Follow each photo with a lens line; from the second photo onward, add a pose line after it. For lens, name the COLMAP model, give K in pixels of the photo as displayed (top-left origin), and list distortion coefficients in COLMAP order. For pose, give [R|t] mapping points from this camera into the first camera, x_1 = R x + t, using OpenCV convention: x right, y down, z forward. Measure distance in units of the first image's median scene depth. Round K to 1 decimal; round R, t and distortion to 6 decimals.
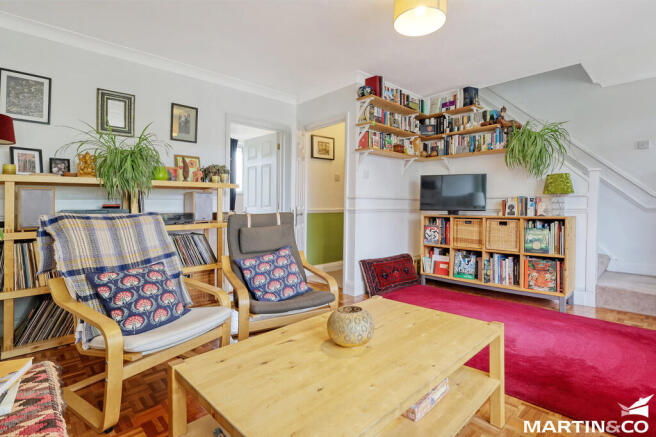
lens RADIAL K [[323.0, 0, 327.2], [0, 323.0, 210.4], [0, 0, 1]] dist [0.000540, 0.000098]
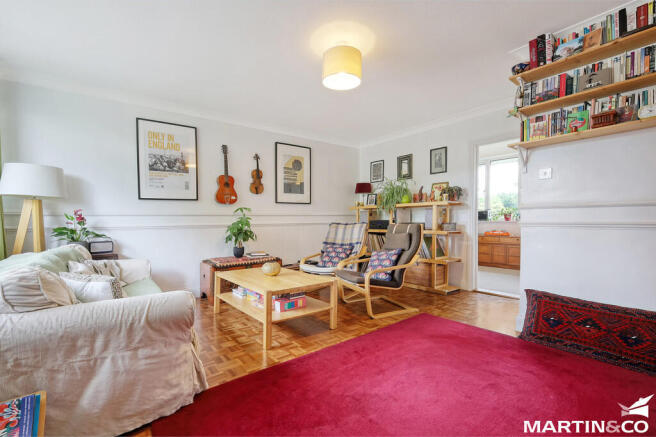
lens RADIAL K [[297.2, 0, 328.0], [0, 297.2, 218.5], [0, 0, 1]] dist [-0.000532, -0.000086]
pose [[-0.101289, 0.001483, -0.994856, 0.968332], [-0.012047, 0.999924, 0.002718, -0.009763], [0.994784, 0.012261, -0.101263, 0.676490]]
